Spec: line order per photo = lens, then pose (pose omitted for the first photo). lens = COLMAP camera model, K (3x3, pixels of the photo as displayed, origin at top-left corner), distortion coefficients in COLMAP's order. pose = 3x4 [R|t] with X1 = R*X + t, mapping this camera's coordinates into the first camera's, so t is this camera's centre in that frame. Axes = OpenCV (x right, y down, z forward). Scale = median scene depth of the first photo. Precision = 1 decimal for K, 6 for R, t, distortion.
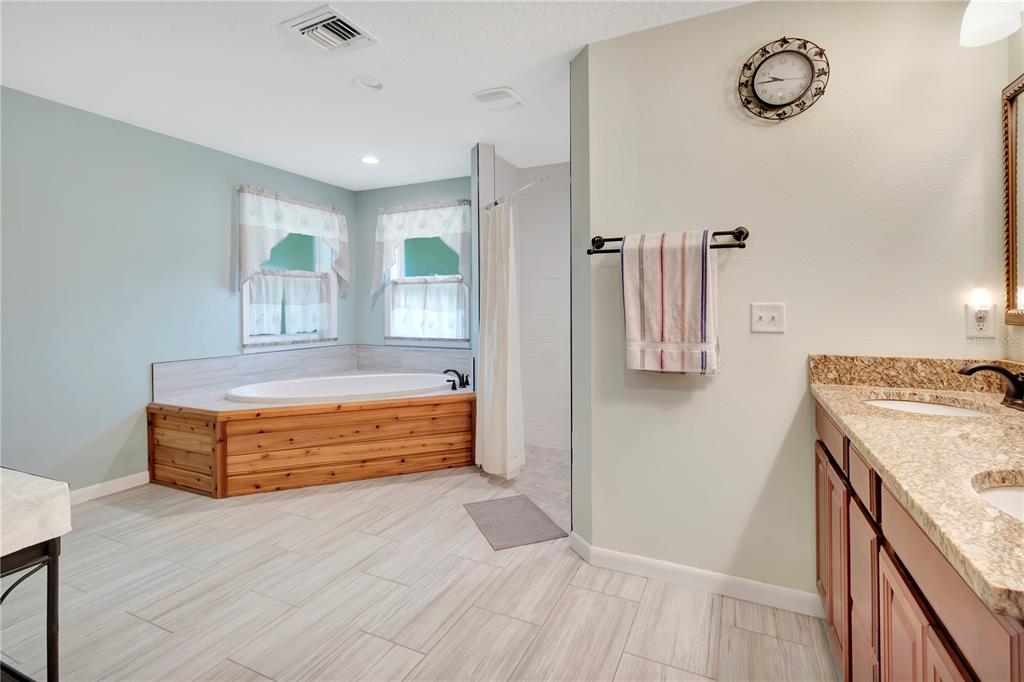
lens RADIAL K [[482.1, 0, 515.8], [0, 482.1, 308.5], [0, 0, 1]] dist [0.000825, 0.000155]
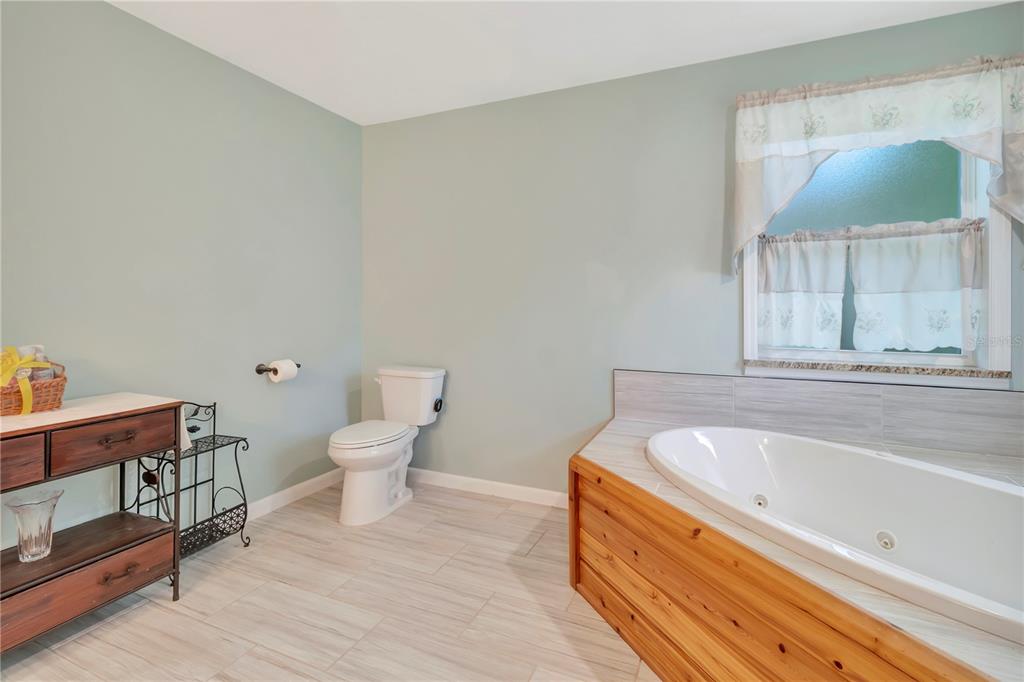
lens RADIAL K [[482.1, 0, 515.8], [0, 482.1, 308.5], [0, 0, 1]] dist [0.000825, 0.000155]
pose [[0.025780, 0.004870, -0.999656, 0.036595], [-0.001704, 0.999987, 0.004828, 0.007072], [0.999666, 0.001579, 0.025788, 0.693496]]
